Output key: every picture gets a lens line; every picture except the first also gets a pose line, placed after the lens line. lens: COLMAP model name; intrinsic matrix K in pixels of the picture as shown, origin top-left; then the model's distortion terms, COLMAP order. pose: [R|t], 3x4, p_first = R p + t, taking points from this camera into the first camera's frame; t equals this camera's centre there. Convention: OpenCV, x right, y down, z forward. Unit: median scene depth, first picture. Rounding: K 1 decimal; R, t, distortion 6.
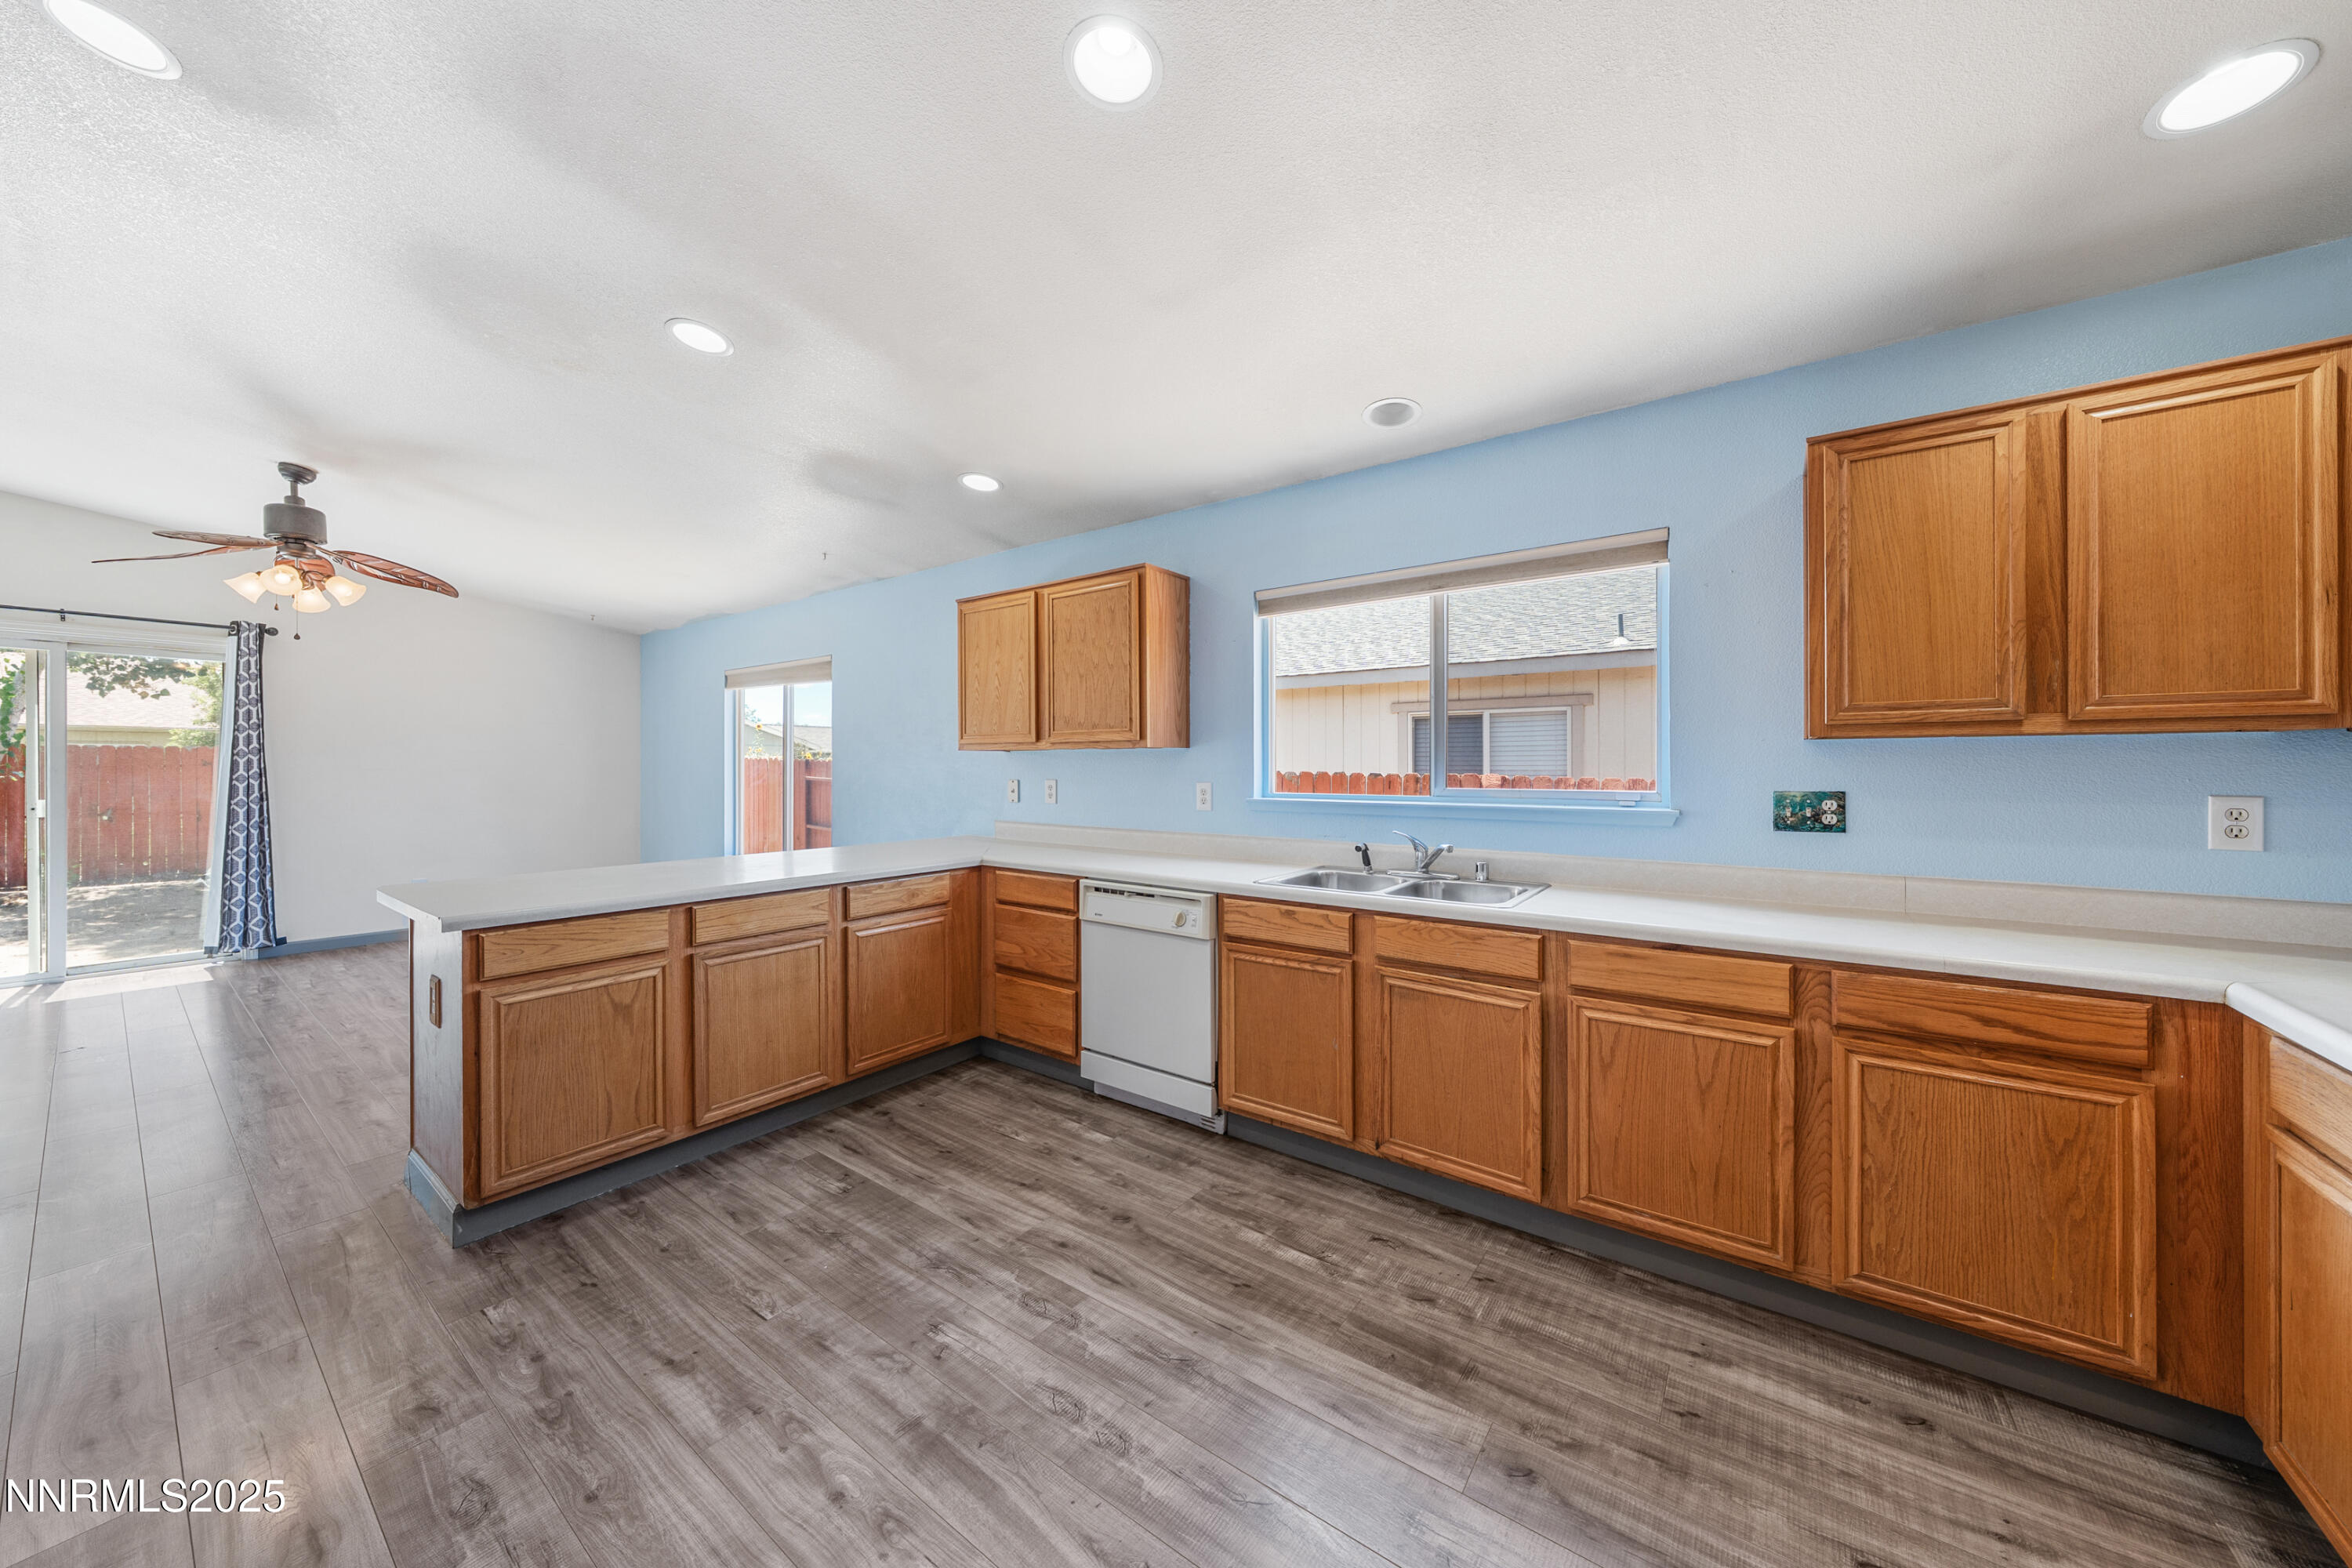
lens RADIAL K [[810.0, 0, 1165.6], [0, 810.0, 763.9], [0, 0, 1]] dist [-0.001296, 0.000115]
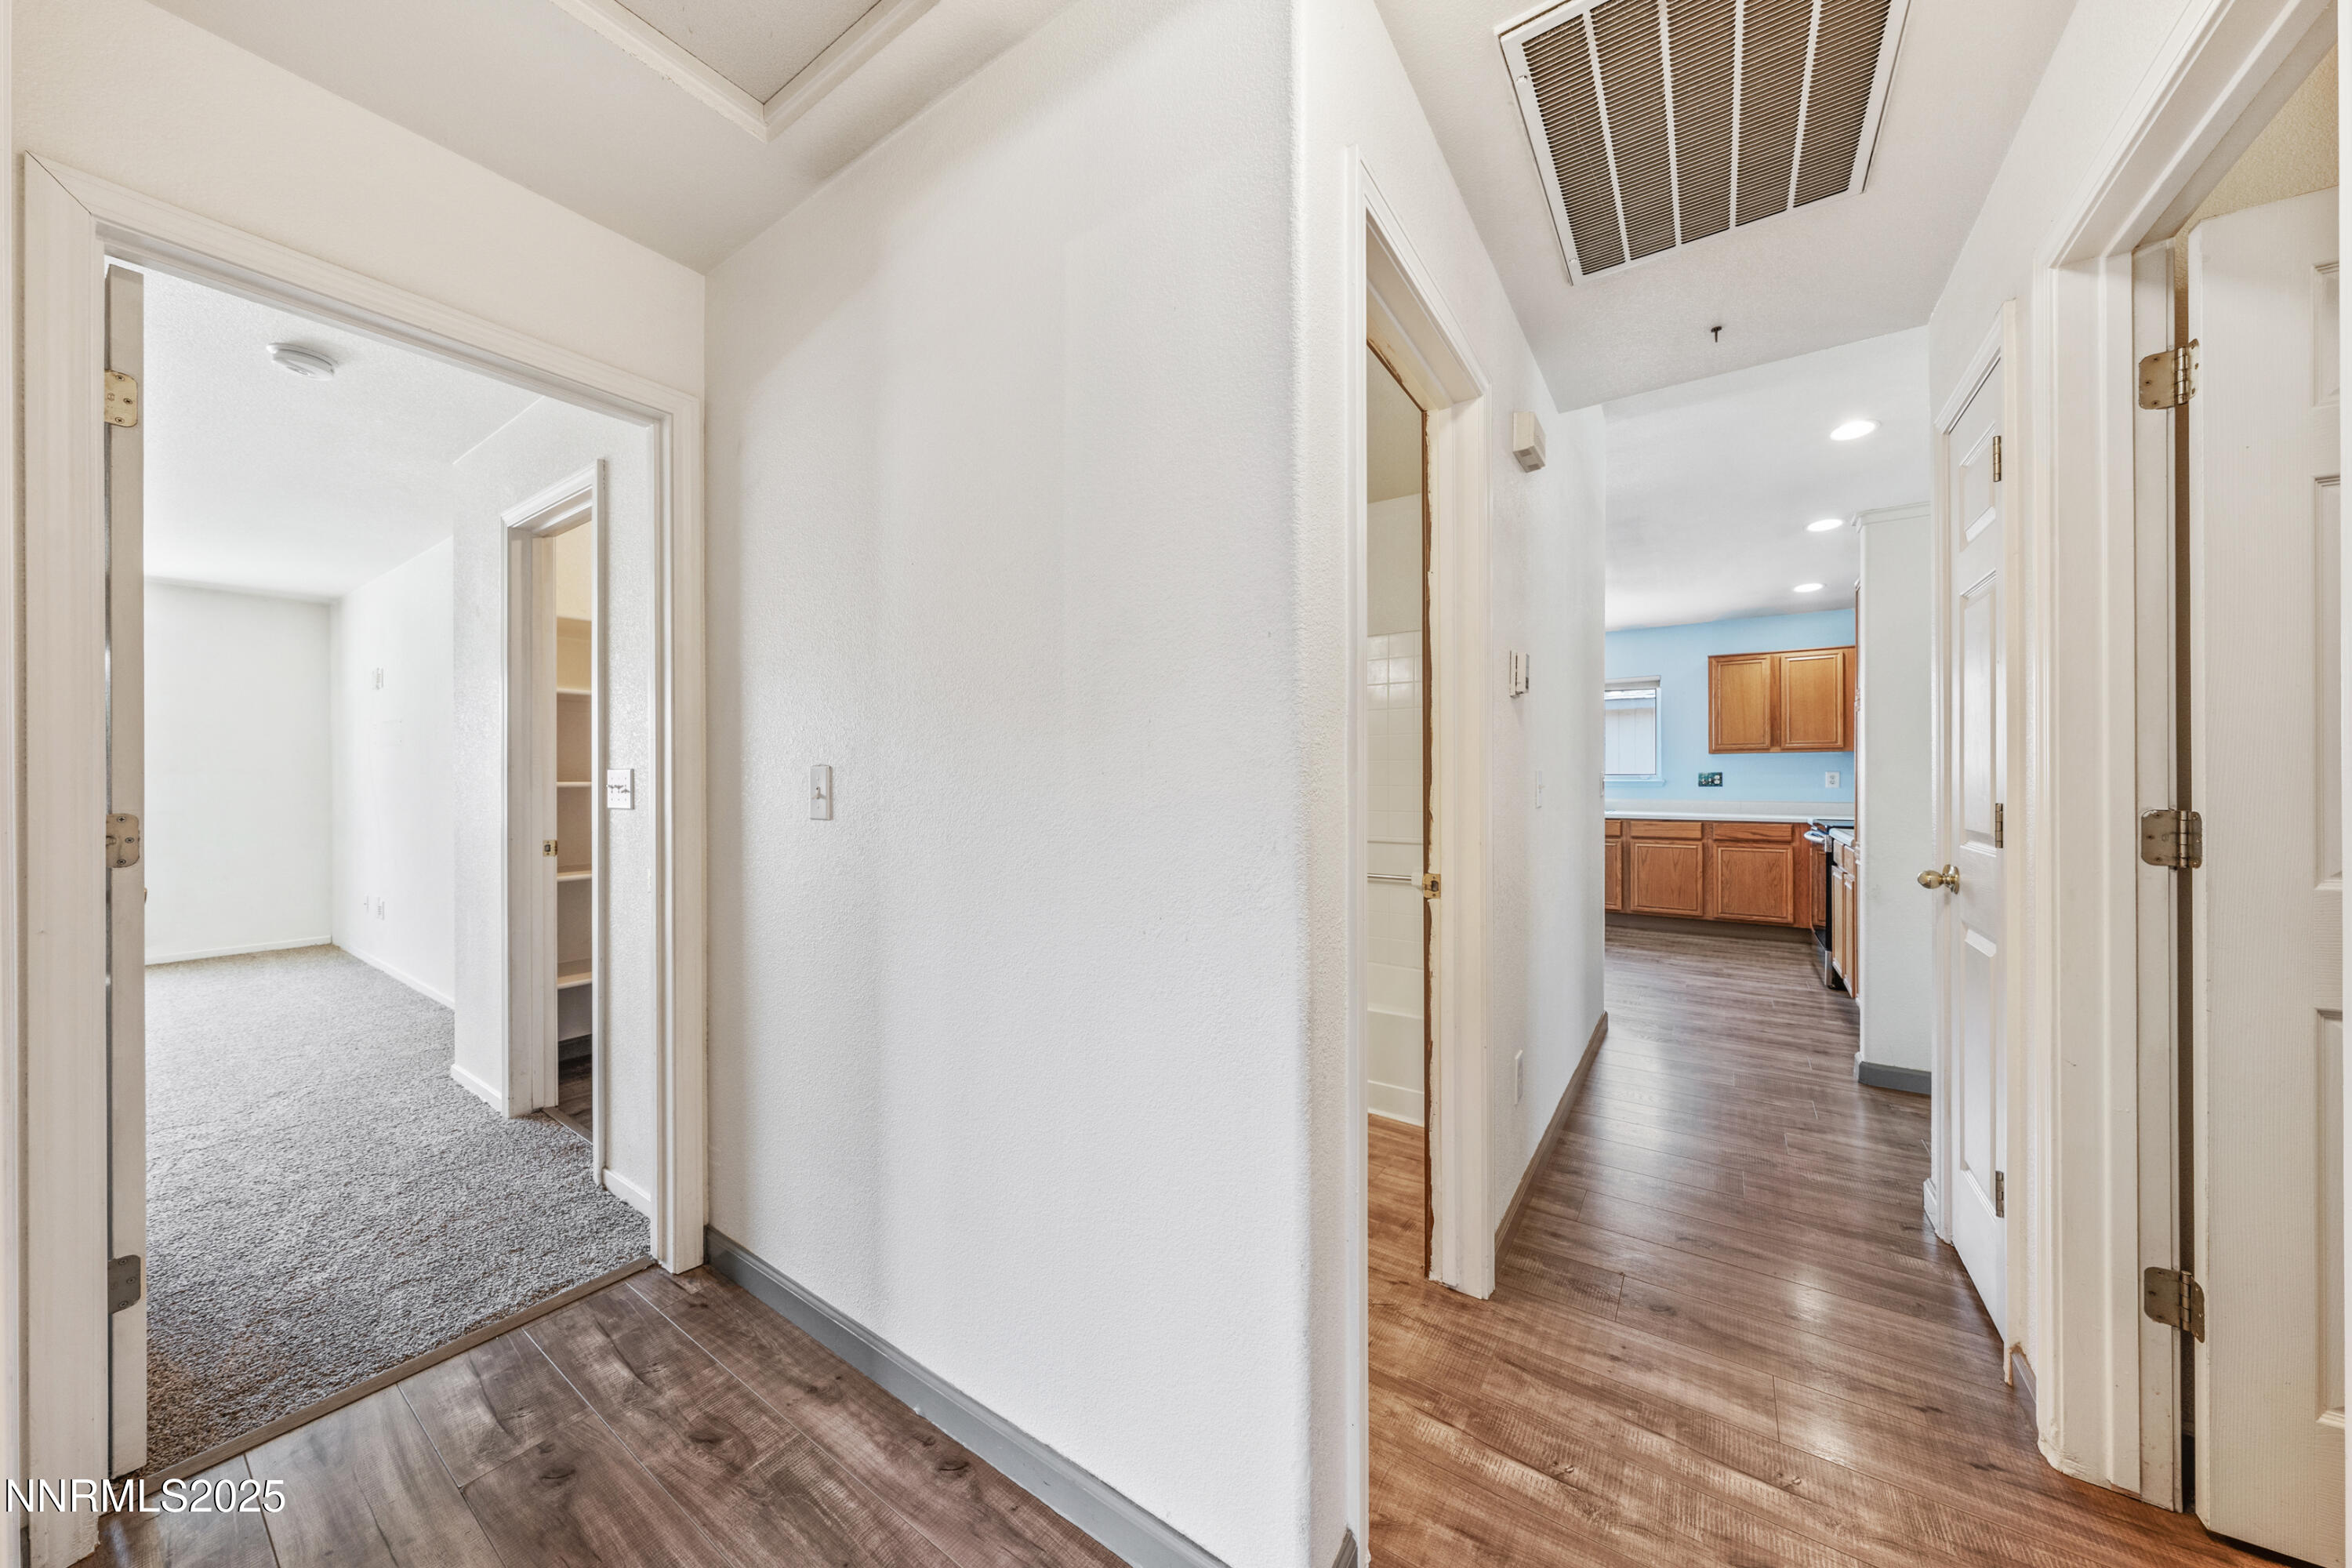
lens RADIAL K [[798.0, 0, 1173.7], [0, 798.0, 771.2], [0, 0, 1]] dist [-0.000028, -0.000181]
pose [[0.999092, -0.001710, 0.042575, -1.337021], [0.001813, 0.999995, -0.002398, 0.036327], [-0.042571, 0.002473, 0.999090, -1.905486]]
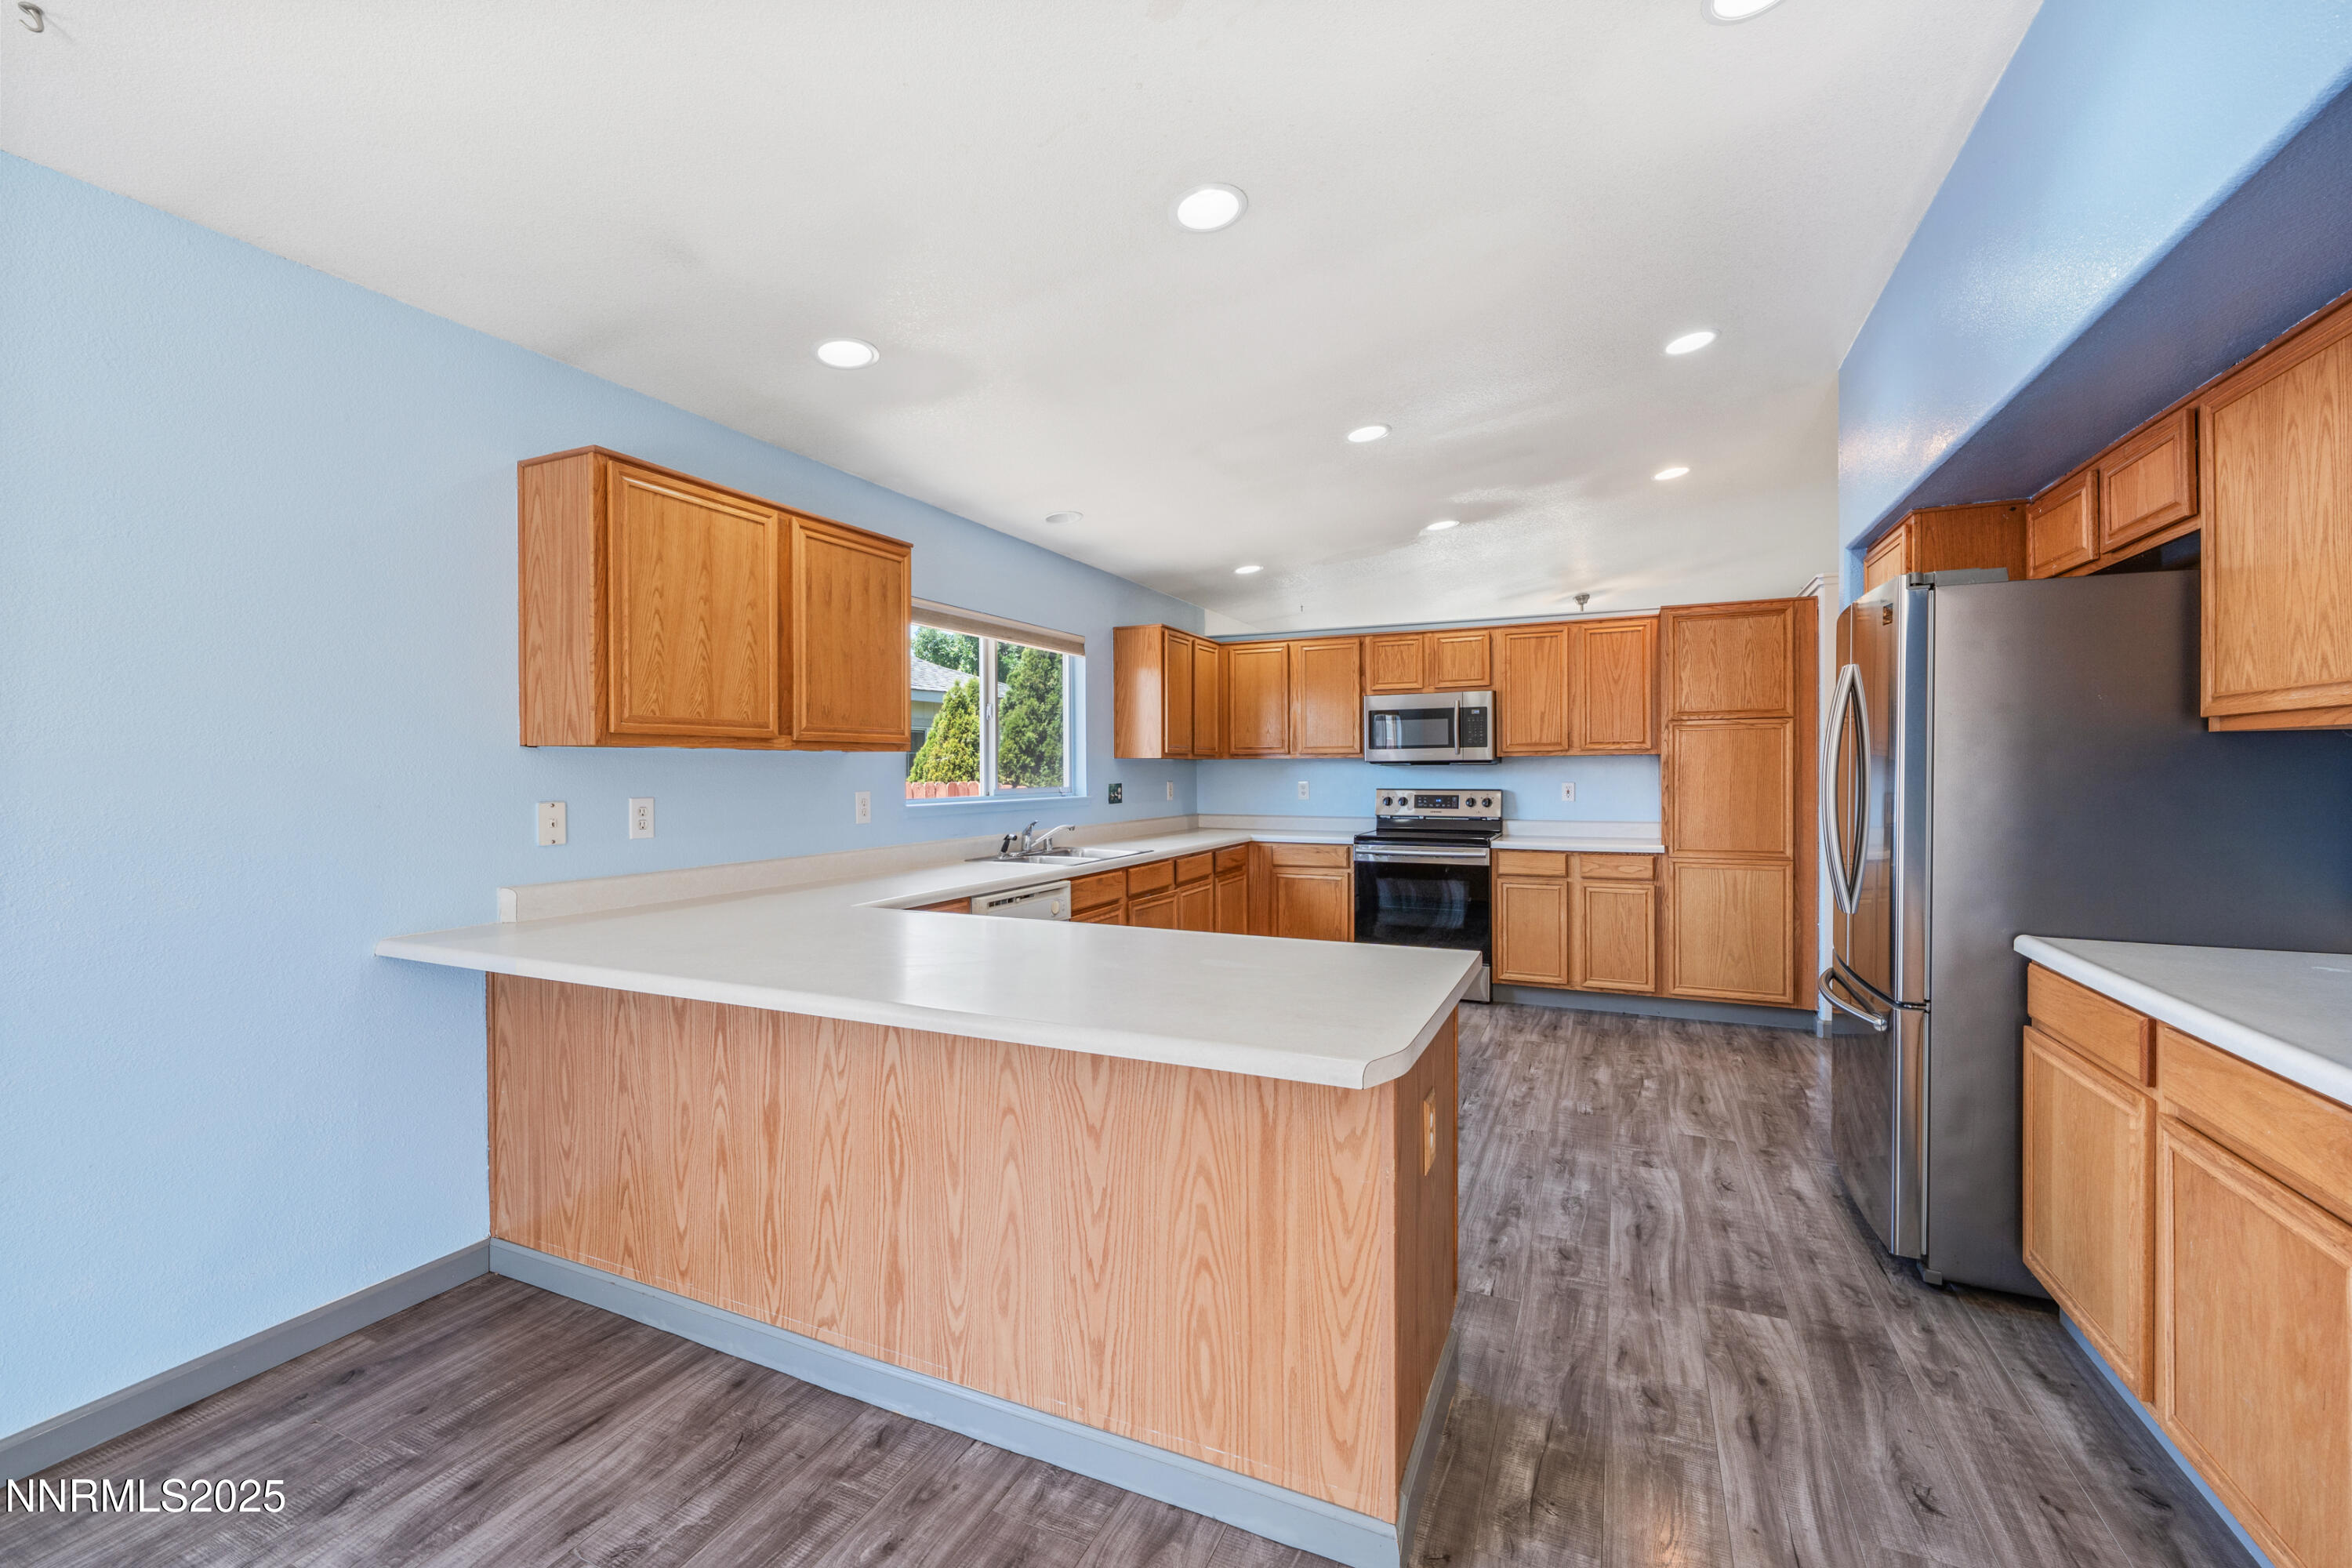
lens RADIAL K [[978.0, 0, 1167.0], [0, 978.0, 776.7], [0, 0, 1]] dist [0.000511, -0.000015]
pose [[-0.209023, -0.006769, 0.977887, -1.830522], [0.001218, 0.999973, 0.007182, -0.001124], [-0.977910, 0.002692, -0.209009, 1.539931]]
